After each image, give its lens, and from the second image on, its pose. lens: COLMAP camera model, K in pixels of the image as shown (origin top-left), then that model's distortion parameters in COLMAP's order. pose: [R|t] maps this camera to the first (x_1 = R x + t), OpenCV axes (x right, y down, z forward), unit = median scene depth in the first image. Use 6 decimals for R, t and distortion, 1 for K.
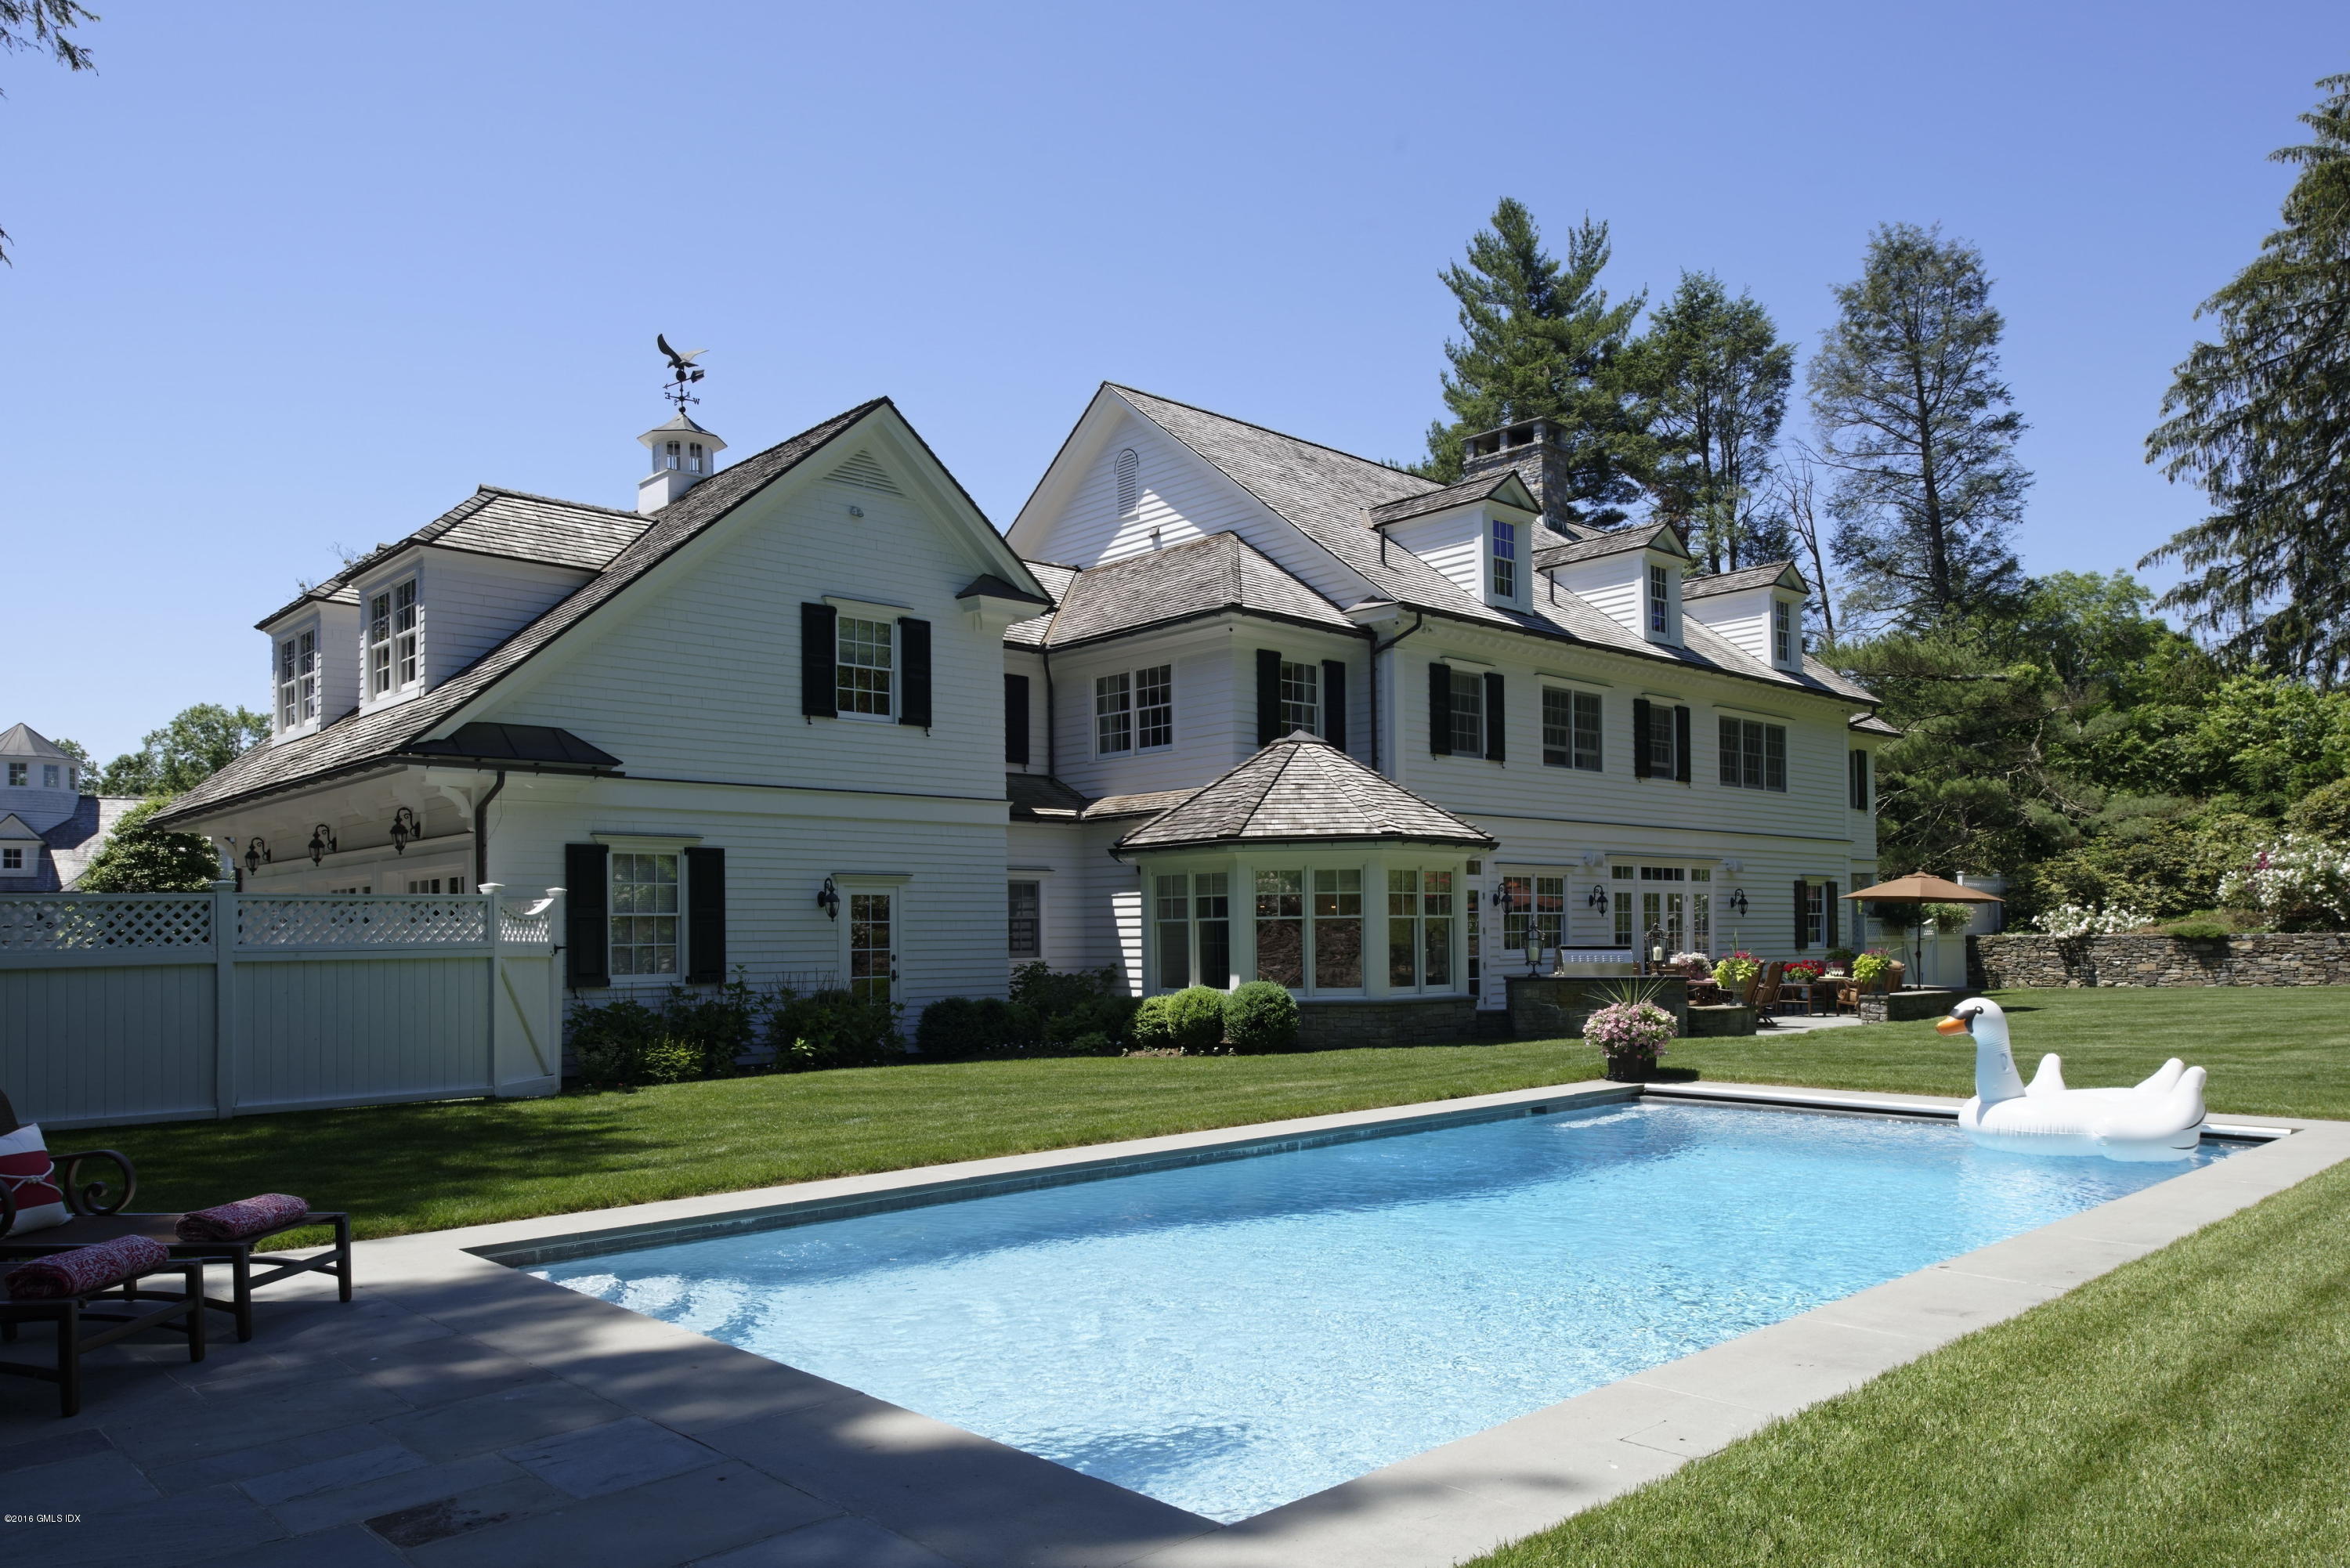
lens RADIAL K [[1601.0, 0, 1194.2], [0, 1601.0, 901.3], [0, 0, 1]] dist [-0.001245, -0.002216]
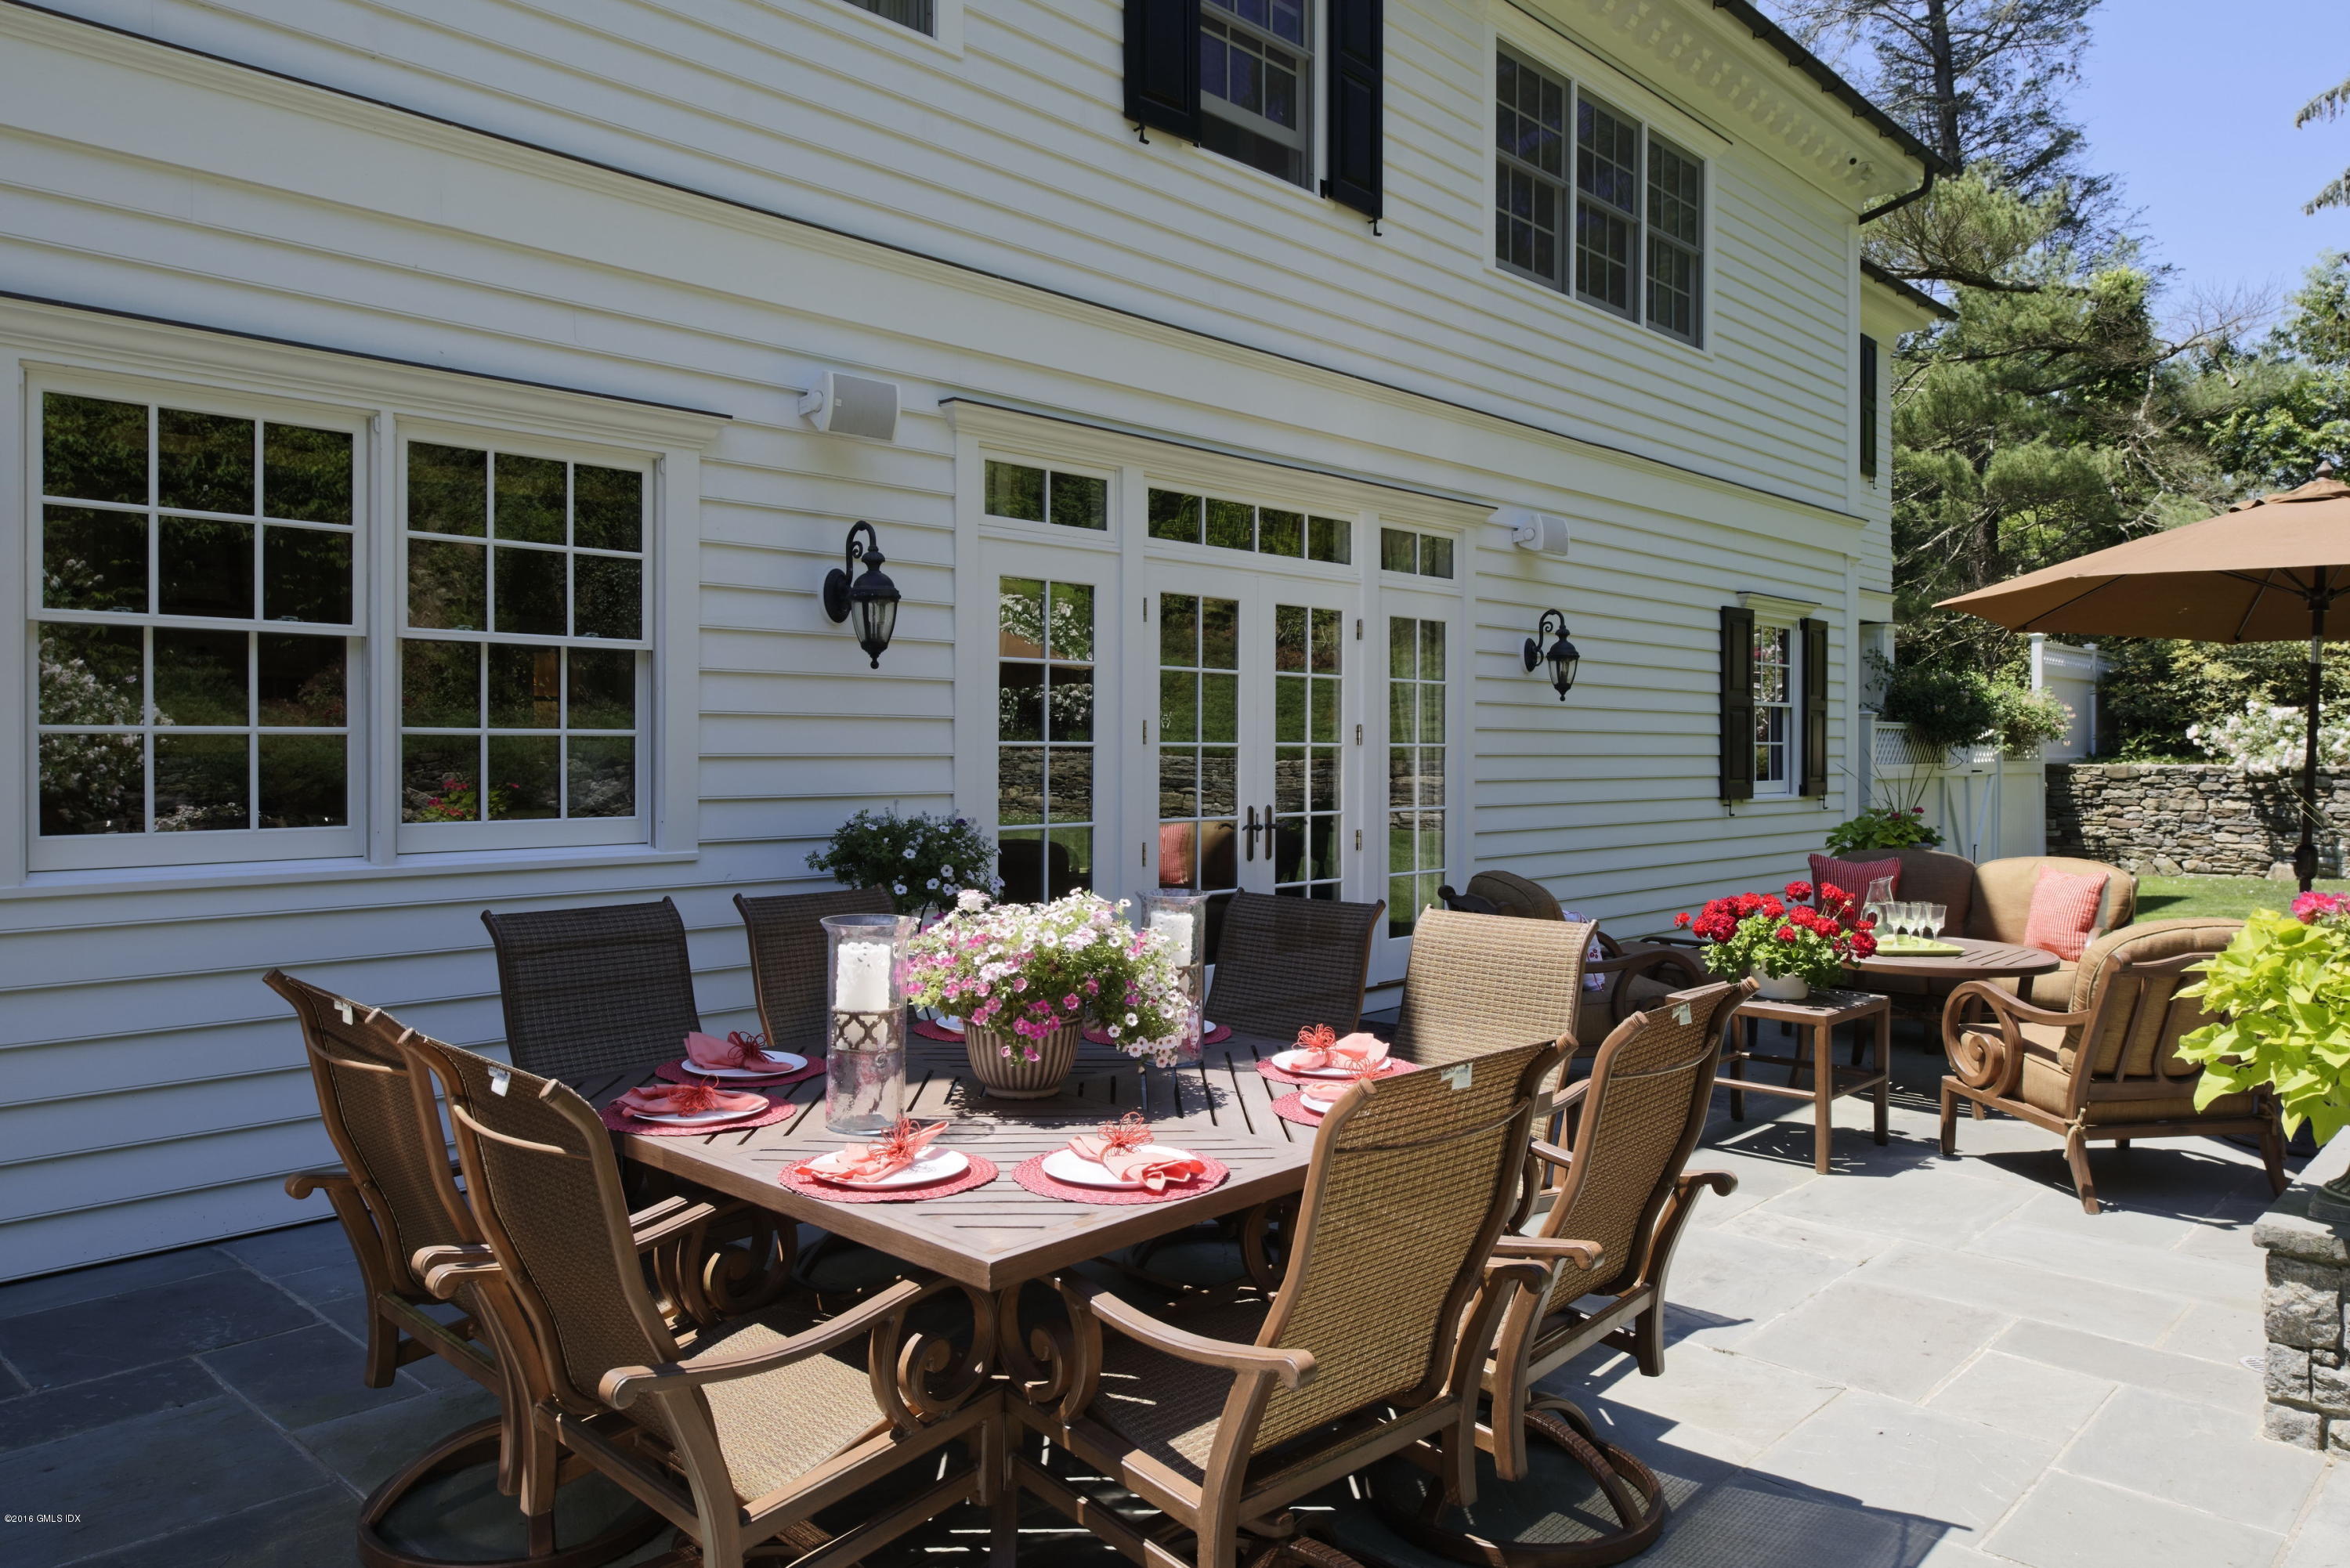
lens RADIAL K [[1601.0, 0, 1173.0], [0, 1601.0, 753.7], [0, 0, 1]] dist [-0.001245, -0.002216]
pose [[0.998529, 0.012668, 0.052721, 0.191623], [-0.013964, 0.999608, 0.024276, 0.010231], [-0.052392, -0.024977, 0.998314, 0.529394]]
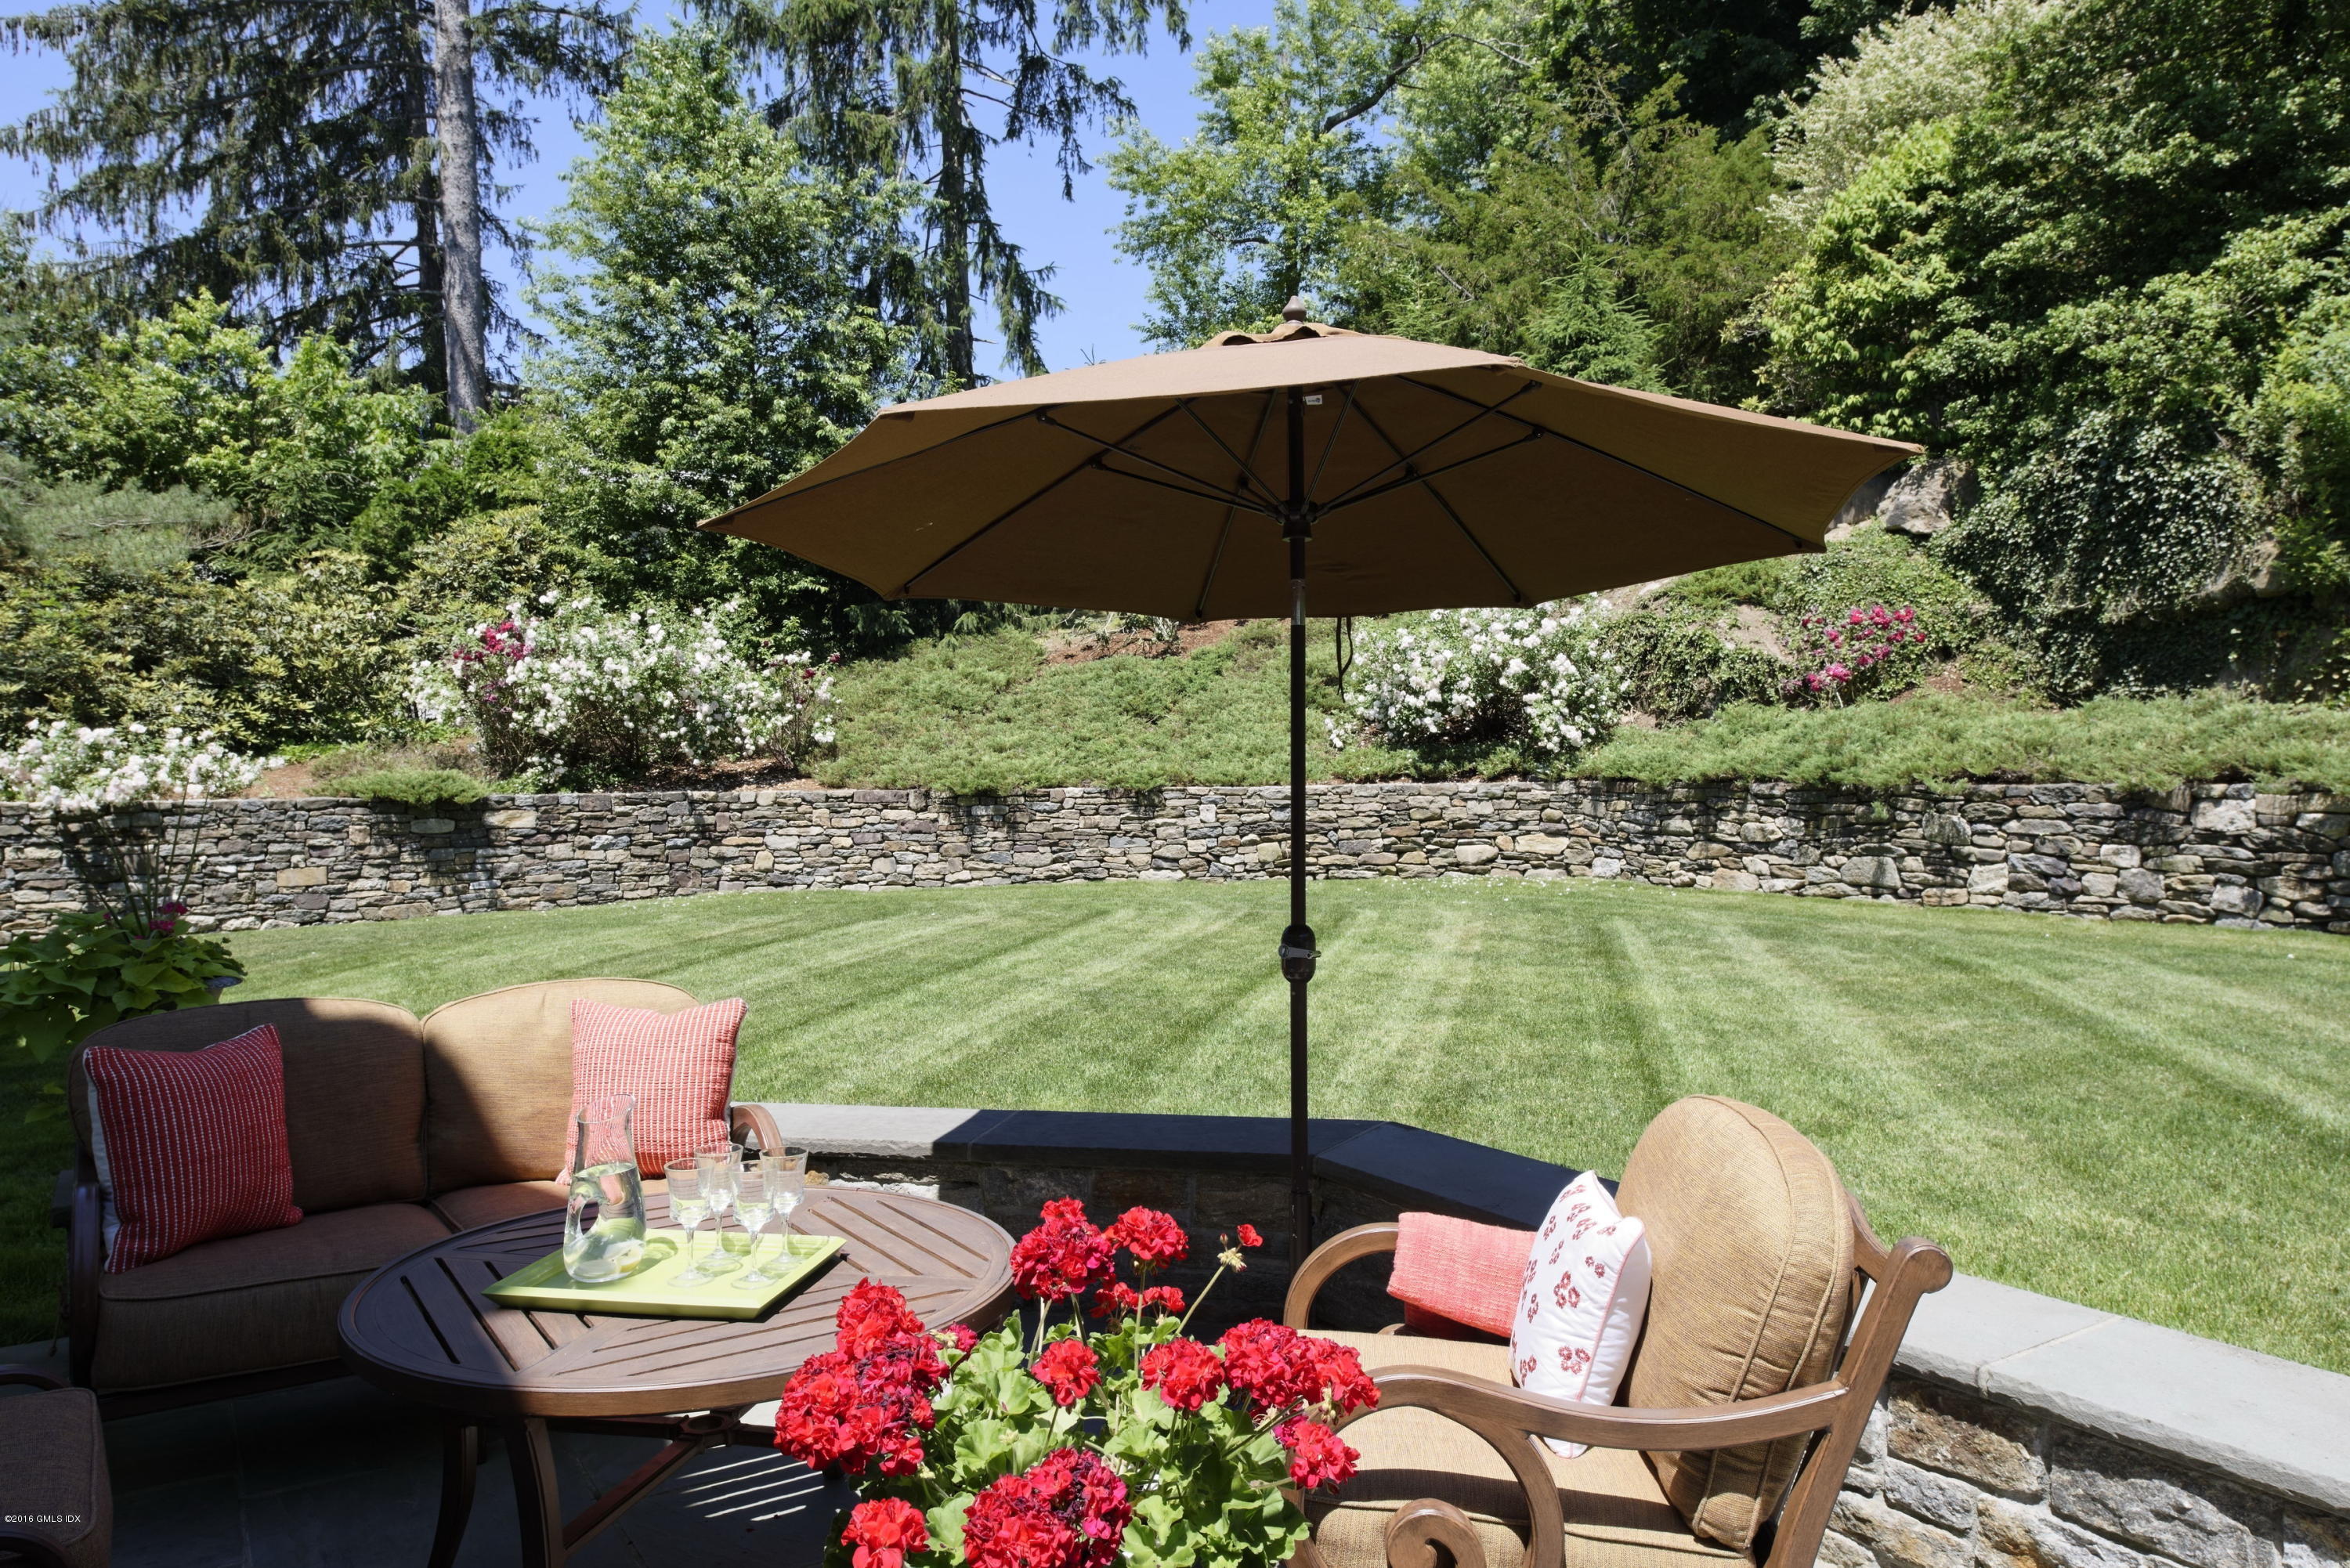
lens RADIAL K [[1601.0, 0, 1180.0], [0, 1601.0, 773.1], [0, 0, 1]] dist [-0.001245, -0.002216]
pose [[0.175173, 0.006862, 0.984514, 0.215027], [-0.011362, 0.999923, -0.004948, 0.012945], [-0.984472, -0.010319, 0.175237, 0.660663]]
